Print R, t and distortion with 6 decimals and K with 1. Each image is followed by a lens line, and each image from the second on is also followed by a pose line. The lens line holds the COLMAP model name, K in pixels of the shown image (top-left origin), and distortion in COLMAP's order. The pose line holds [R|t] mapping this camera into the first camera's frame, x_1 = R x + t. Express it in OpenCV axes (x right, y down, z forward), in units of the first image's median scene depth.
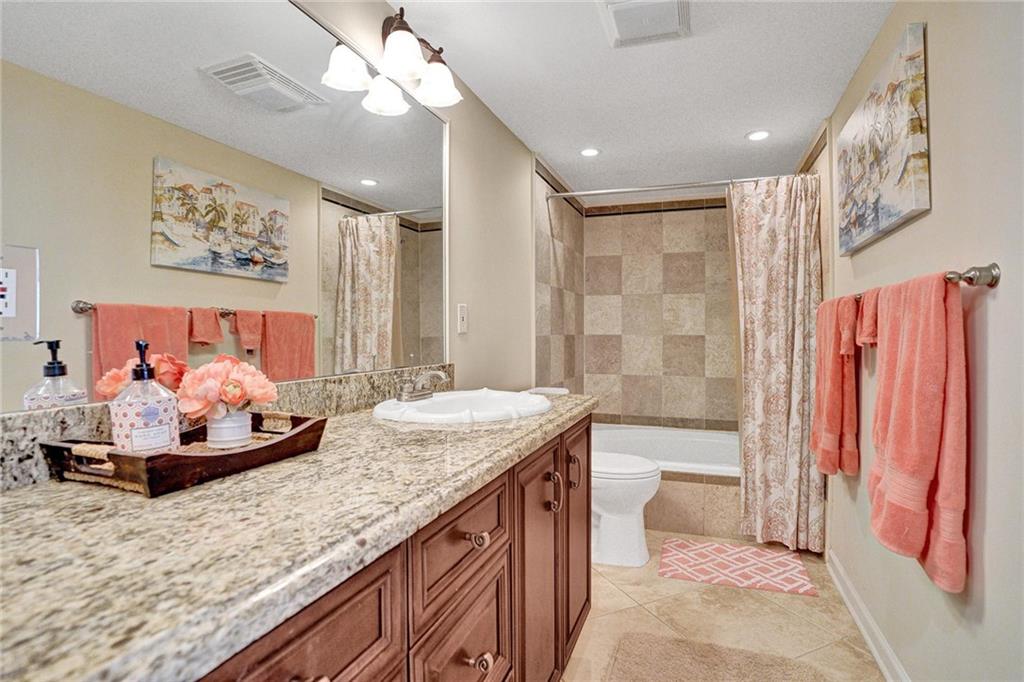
lens RADIAL K [[509.8, 0, 512.0], [0, 509.8, 341.0], [0, 0, 1]] dist [-0.084902, 0.045003]
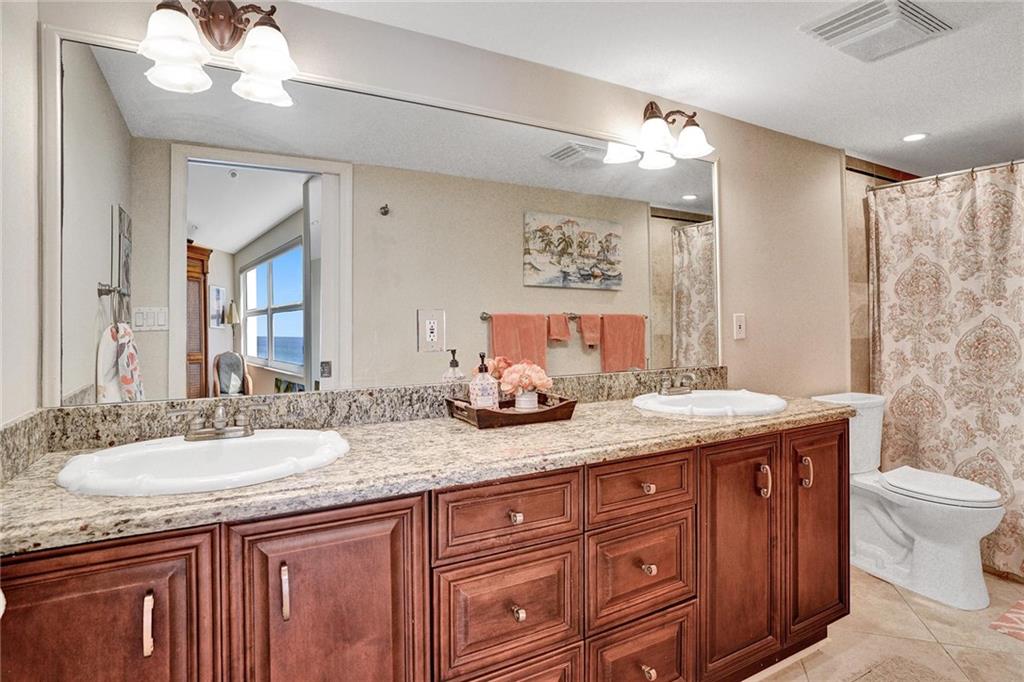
lens RADIAL K [[491.2, 0, 517.9], [0, 491.2, 335.5], [0, 0, 1]] dist [-0.068645, 0.029863]
pose [[0.773959, 0.015756, -0.633040, 0.166193], [-0.010820, 0.999873, 0.011658, -0.025518], [0.633143, -0.002173, 0.774032, -0.121060]]
